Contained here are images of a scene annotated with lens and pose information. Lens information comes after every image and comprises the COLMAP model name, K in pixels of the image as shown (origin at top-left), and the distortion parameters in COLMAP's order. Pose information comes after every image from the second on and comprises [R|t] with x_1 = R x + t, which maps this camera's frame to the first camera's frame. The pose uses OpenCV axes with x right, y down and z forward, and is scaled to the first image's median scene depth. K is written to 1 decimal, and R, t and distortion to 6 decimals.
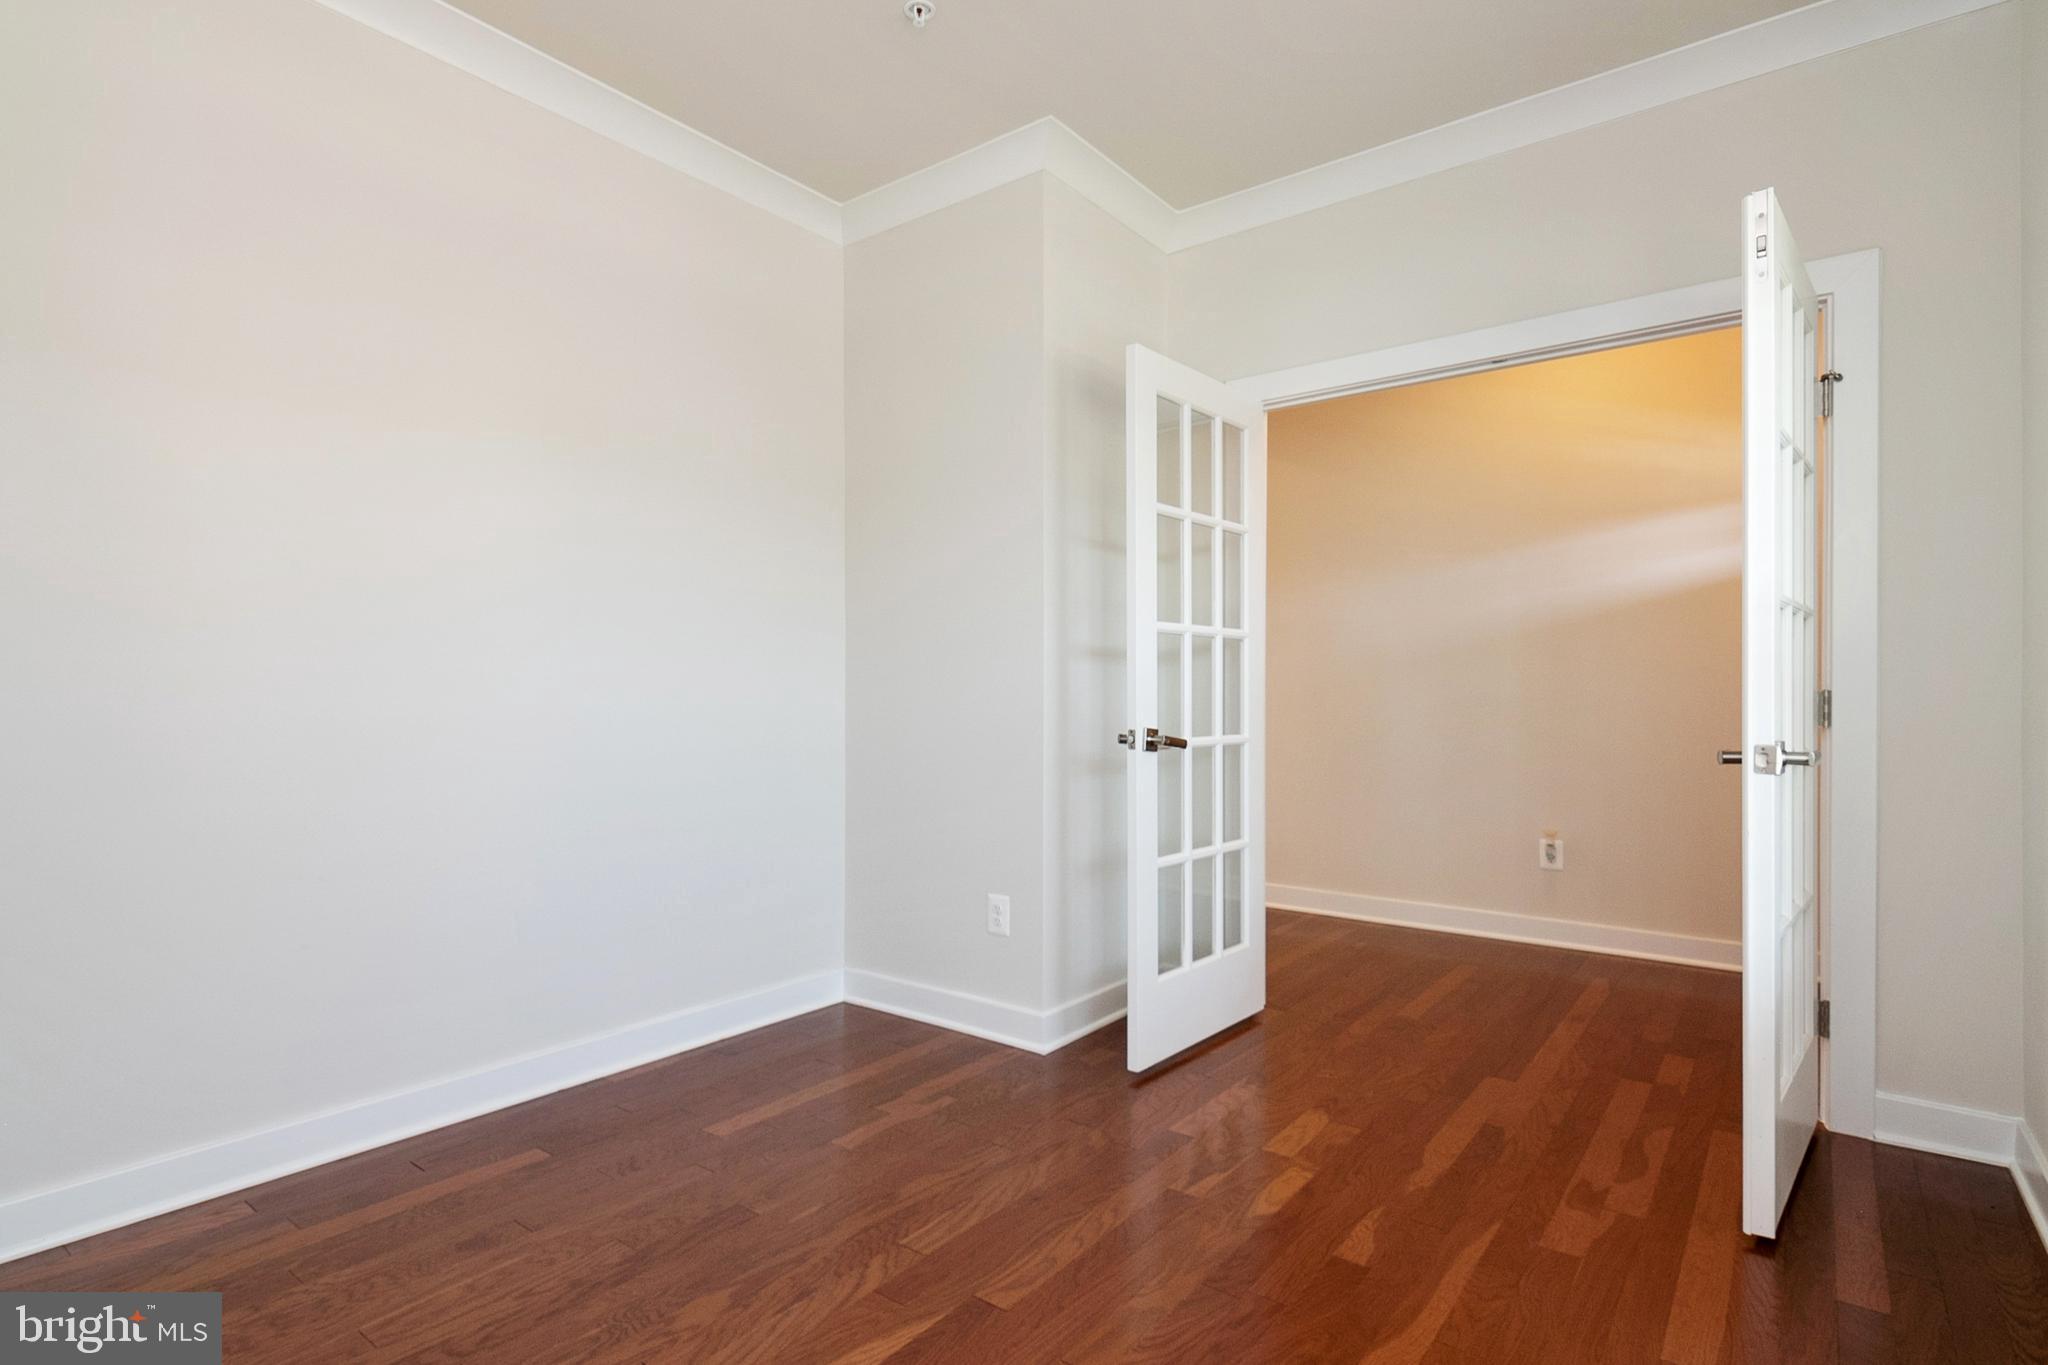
lens RADIAL K [[1008.9, 0, 1023.7], [0, 1008.9, 678.9], [0, 0, 1]] dist [0.004252, 0.000284]
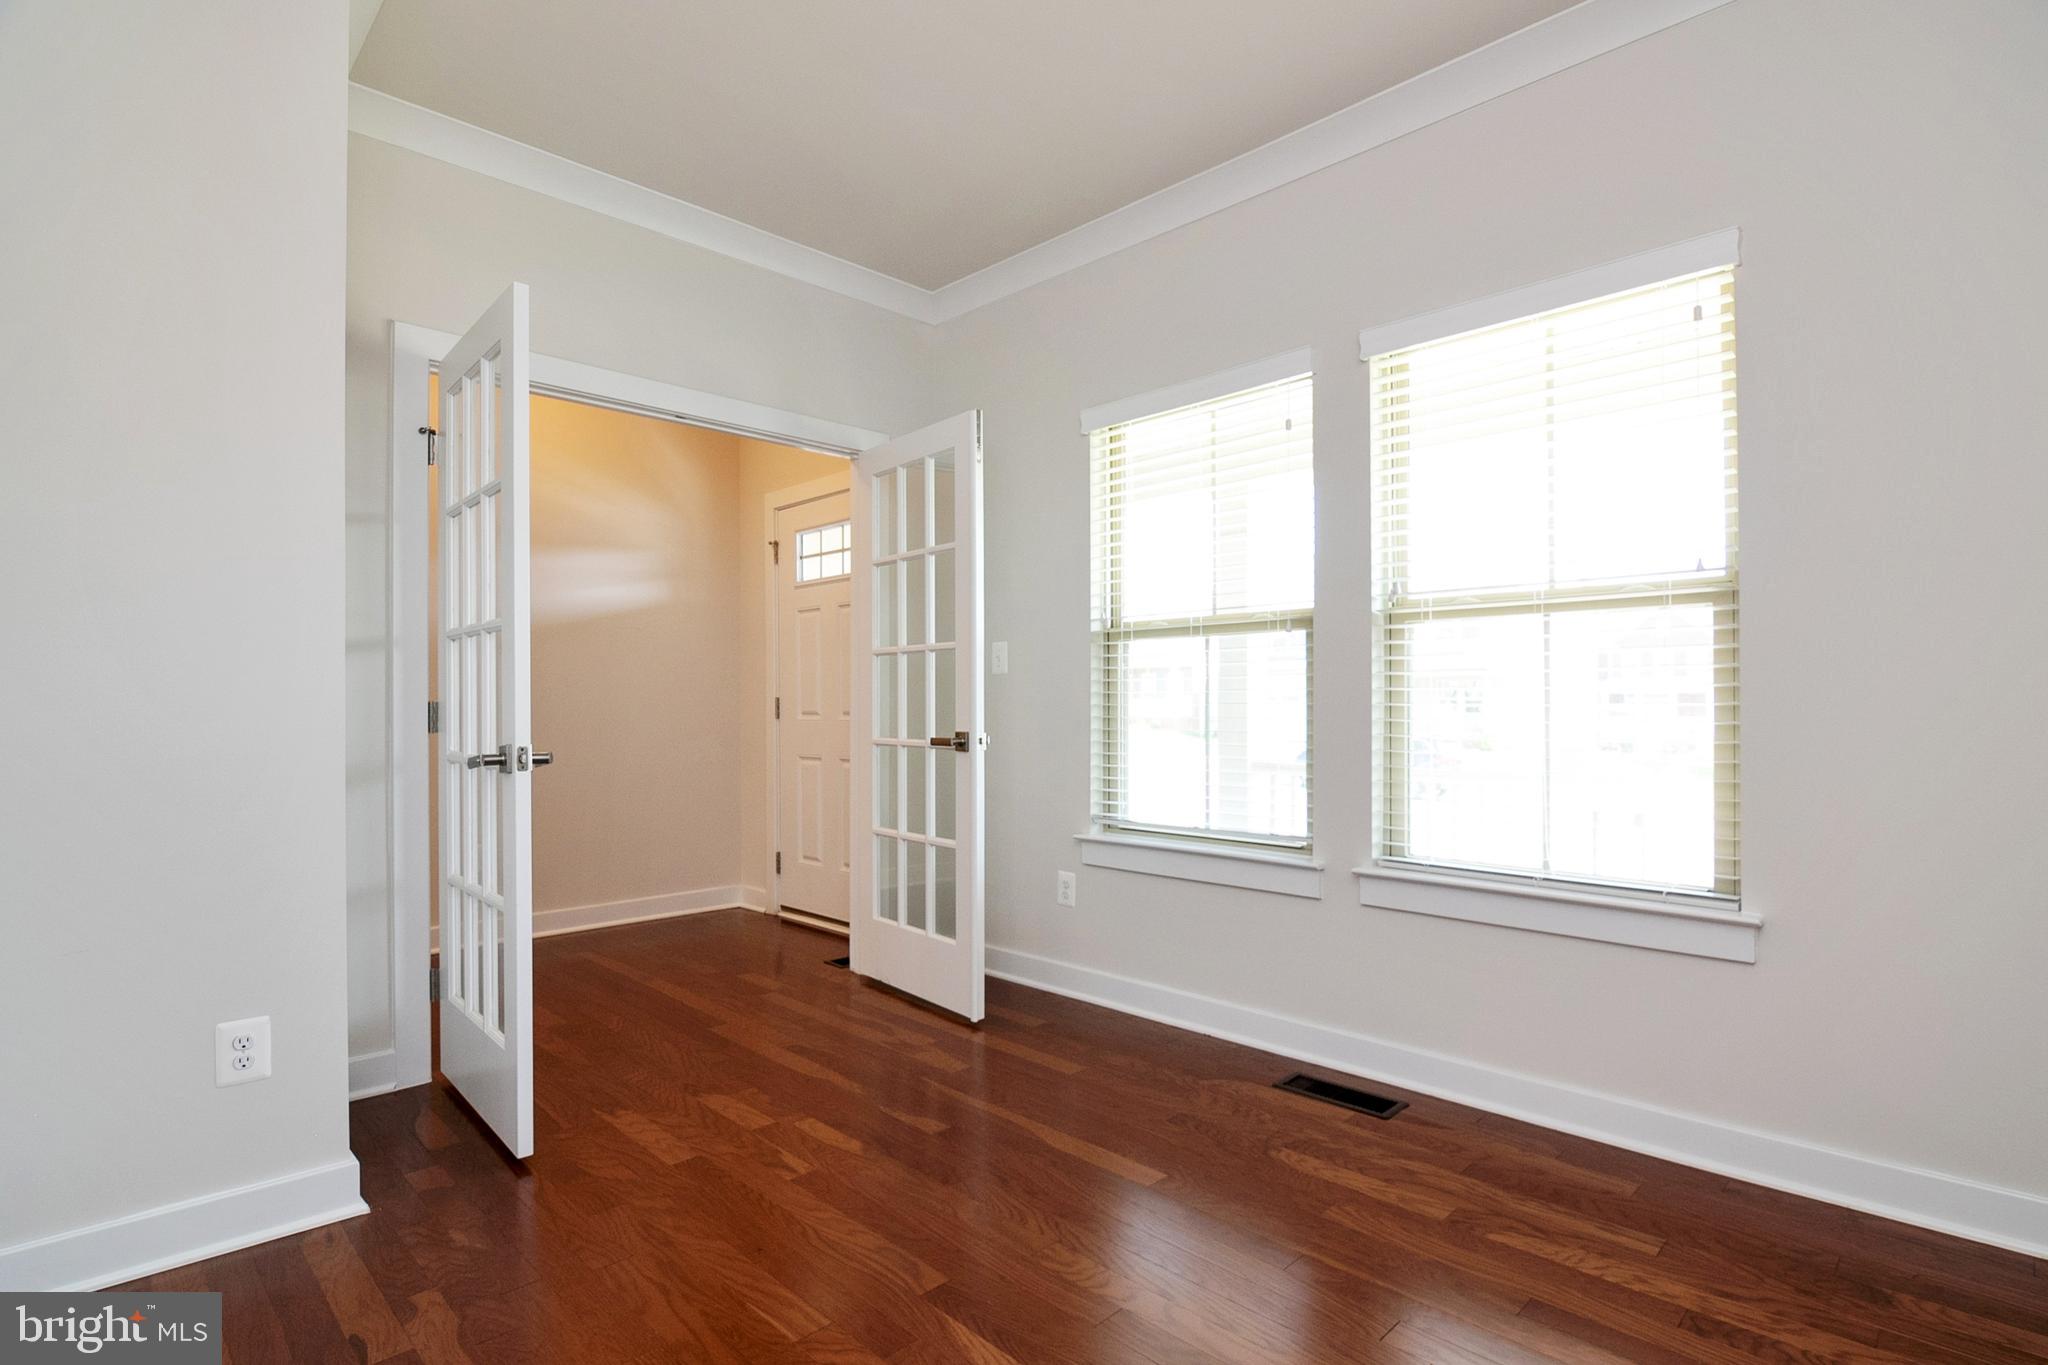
lens RADIAL K [[1004.0, 0, 1037.3], [0, 1004.0, 700.1], [0, 0, 1]] dist [-0.018274, -0.000810]
pose [[0.131701, 0.002883, 0.991285, -0.775459], [-0.014186, 0.999899, -0.001023, 0.010605], [-0.991188, -0.013927, 0.131729, 0.576438]]
